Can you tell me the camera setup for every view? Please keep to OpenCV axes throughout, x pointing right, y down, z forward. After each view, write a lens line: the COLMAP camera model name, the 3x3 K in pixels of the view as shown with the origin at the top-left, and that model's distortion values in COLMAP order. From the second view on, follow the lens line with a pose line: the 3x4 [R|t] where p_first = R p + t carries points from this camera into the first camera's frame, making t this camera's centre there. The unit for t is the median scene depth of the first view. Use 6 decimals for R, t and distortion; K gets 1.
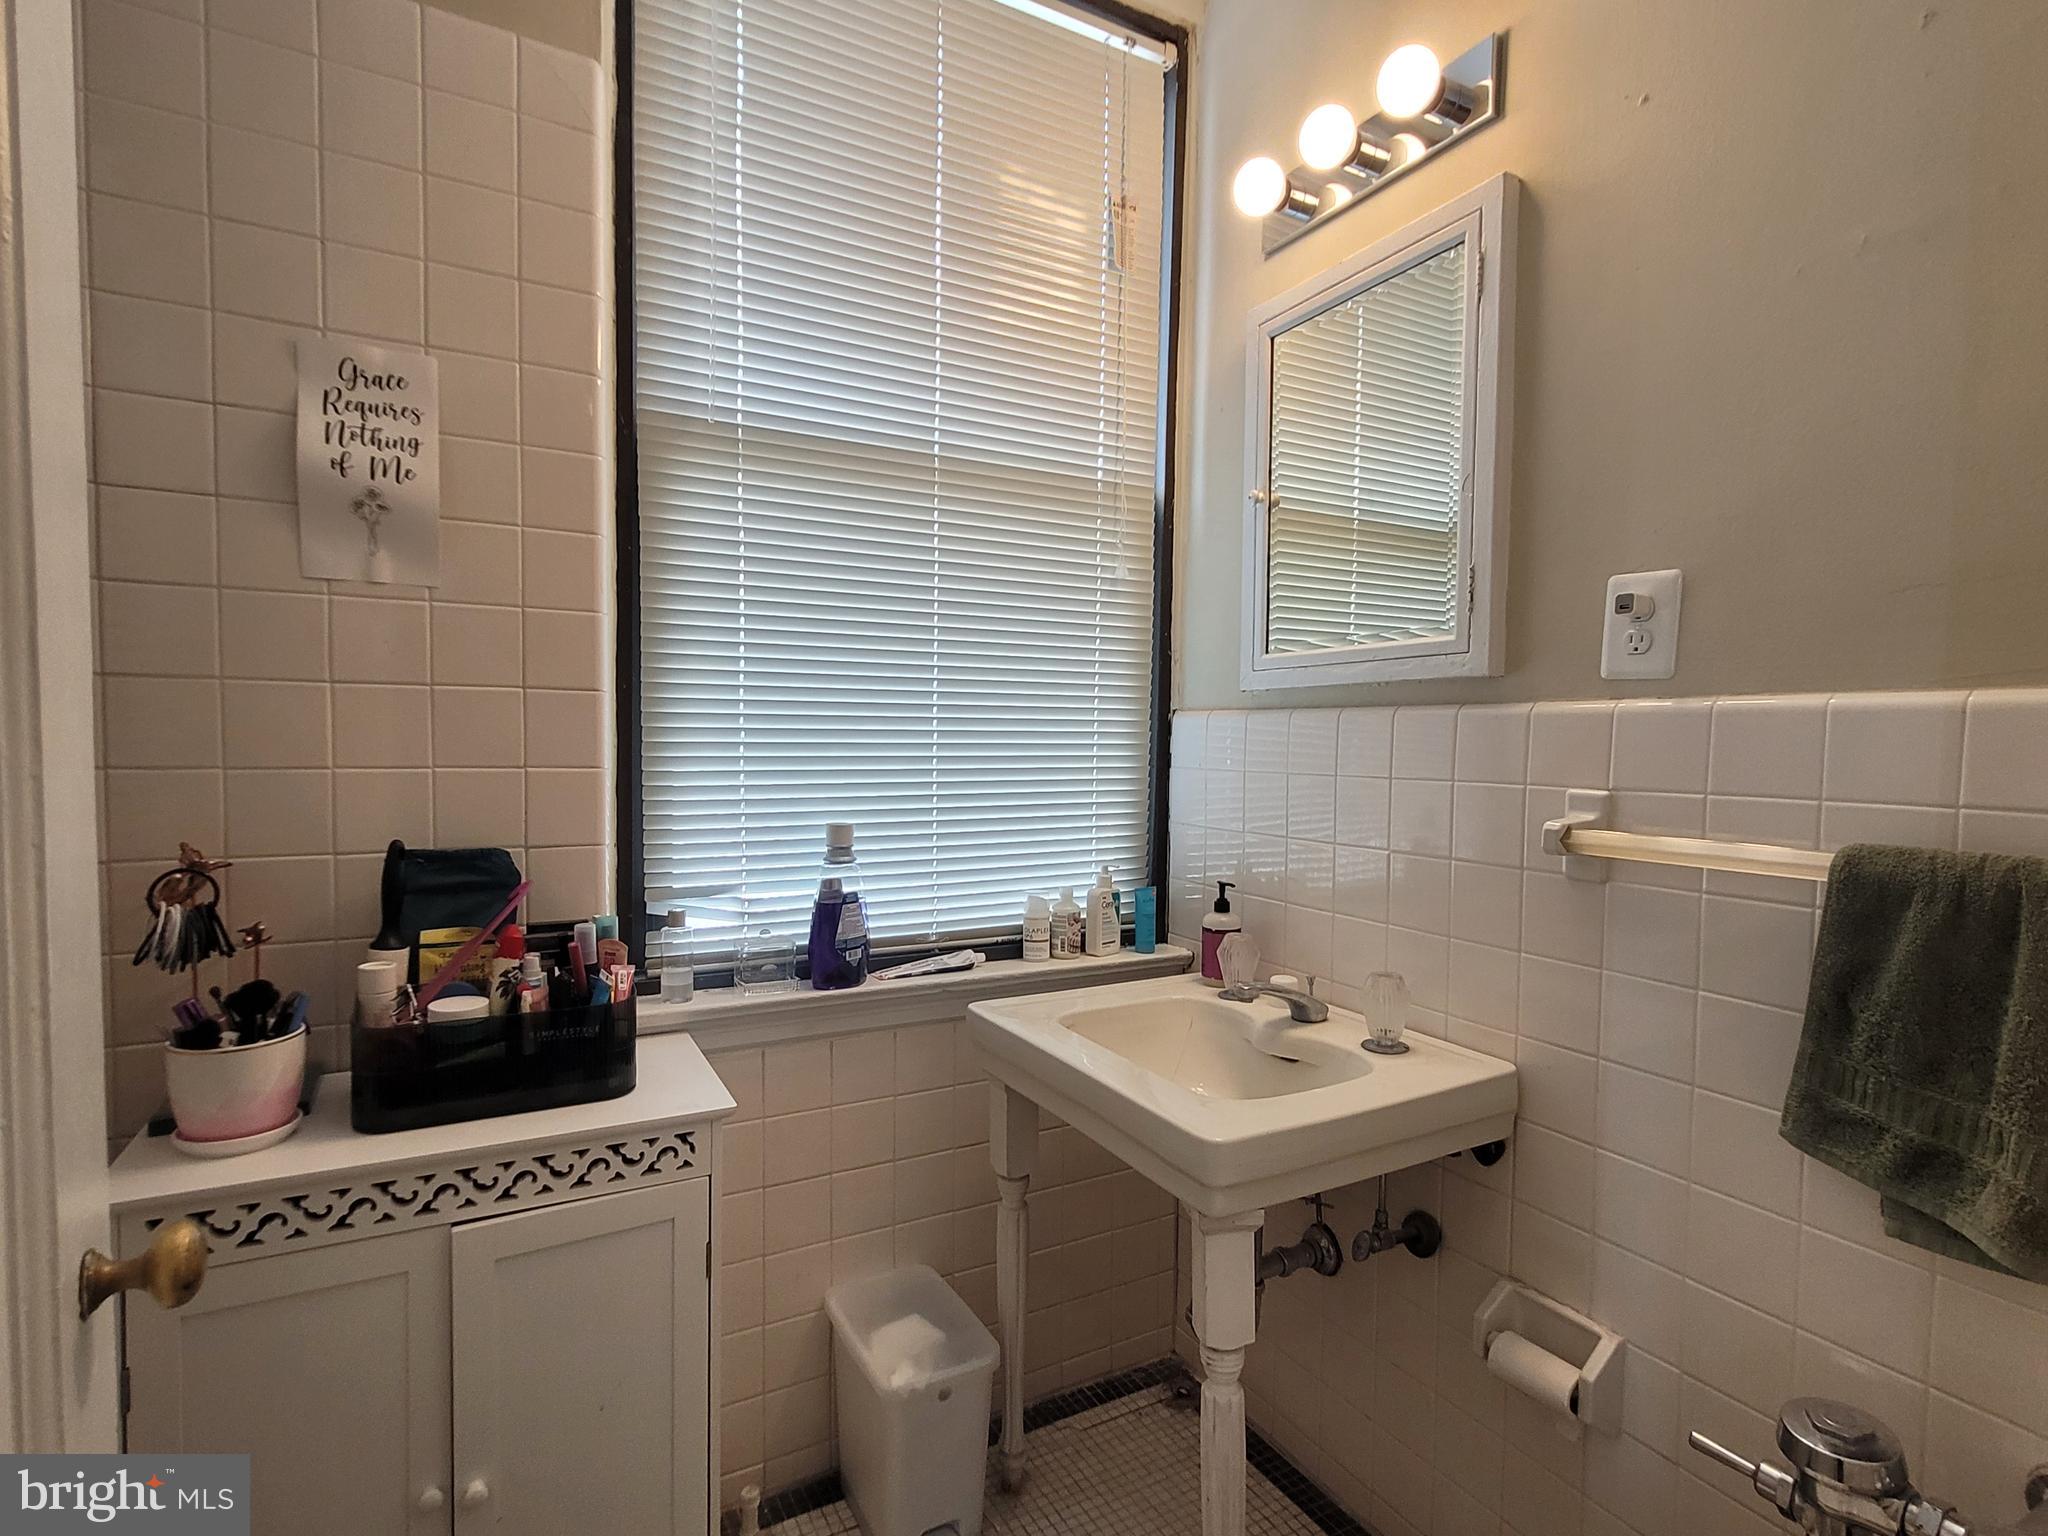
lens RADIAL K [[1018.7, 0, 1025.0], [0, 1018.7, 776.4], [0, 0, 1]] dist [0.007522, -0.002605]
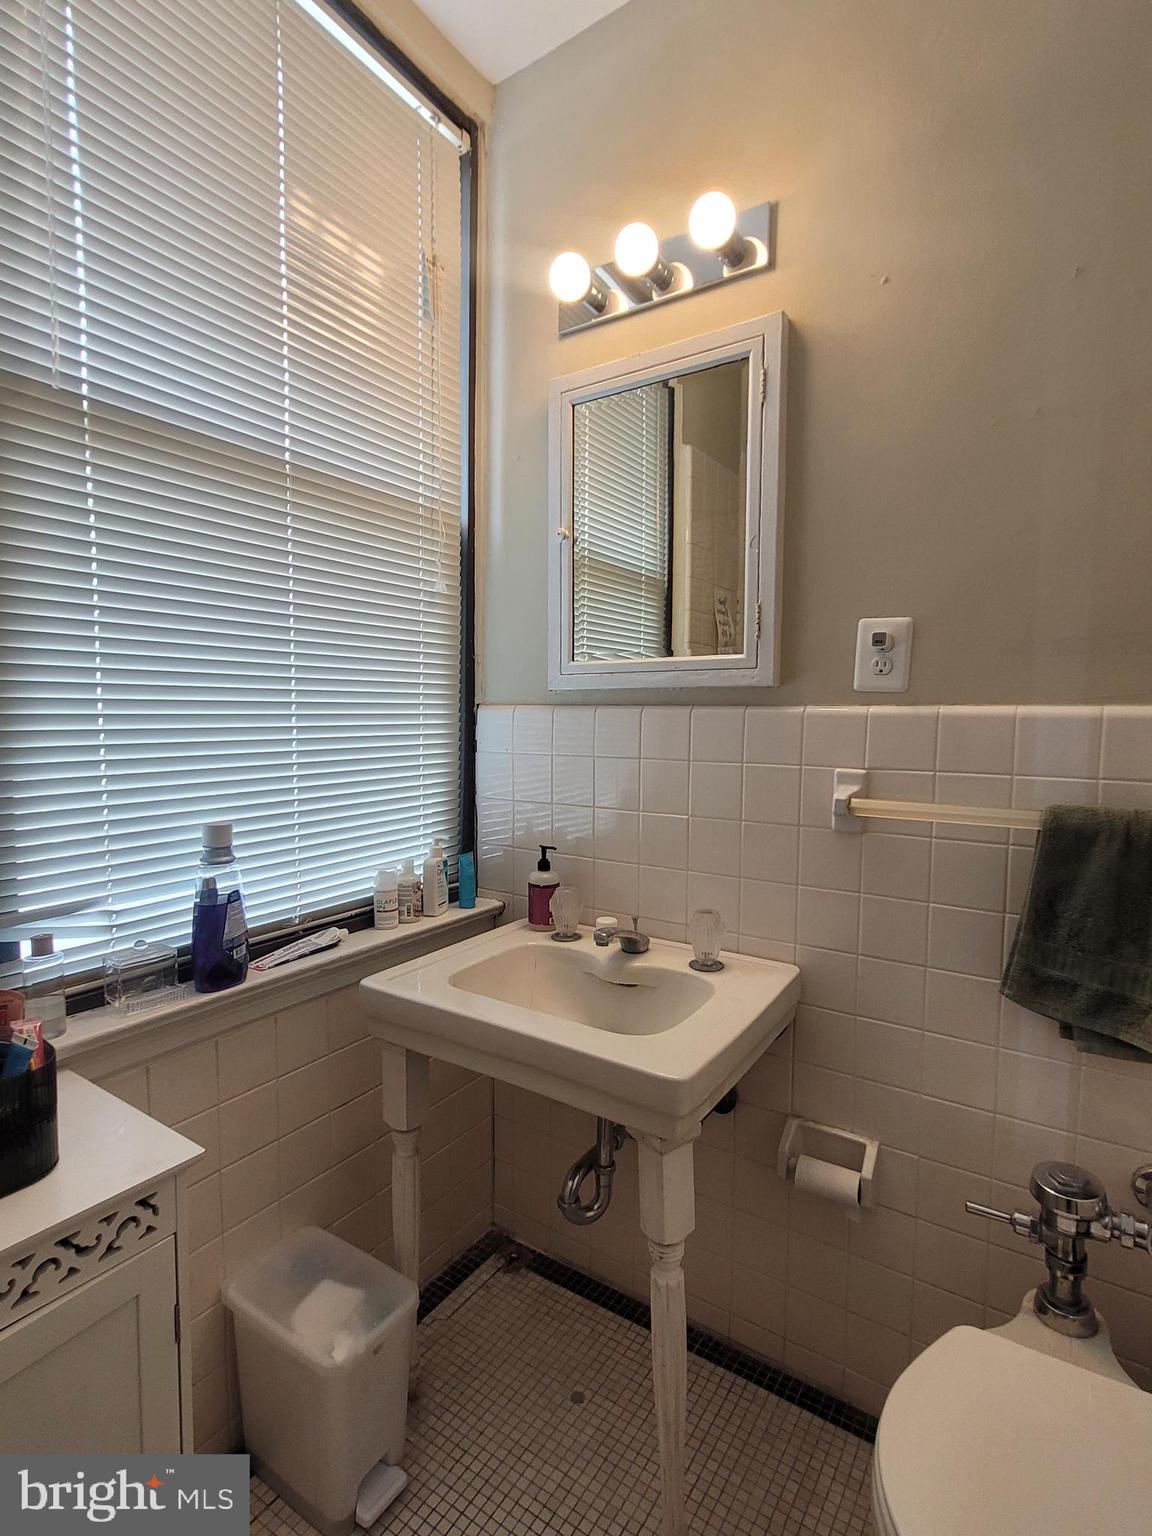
lens RADIAL K [[764.0, 0, 571.0], [0, 764.0, 767.0], [0, 0, 1]] dist [0.007522, -0.002605]
pose [[0.887328, -0.036947, 0.459656, -0.249479], [0.020773, 0.998976, 0.040197, -0.035854], [-0.460670, -0.026120, 0.887187, 0.206831]]
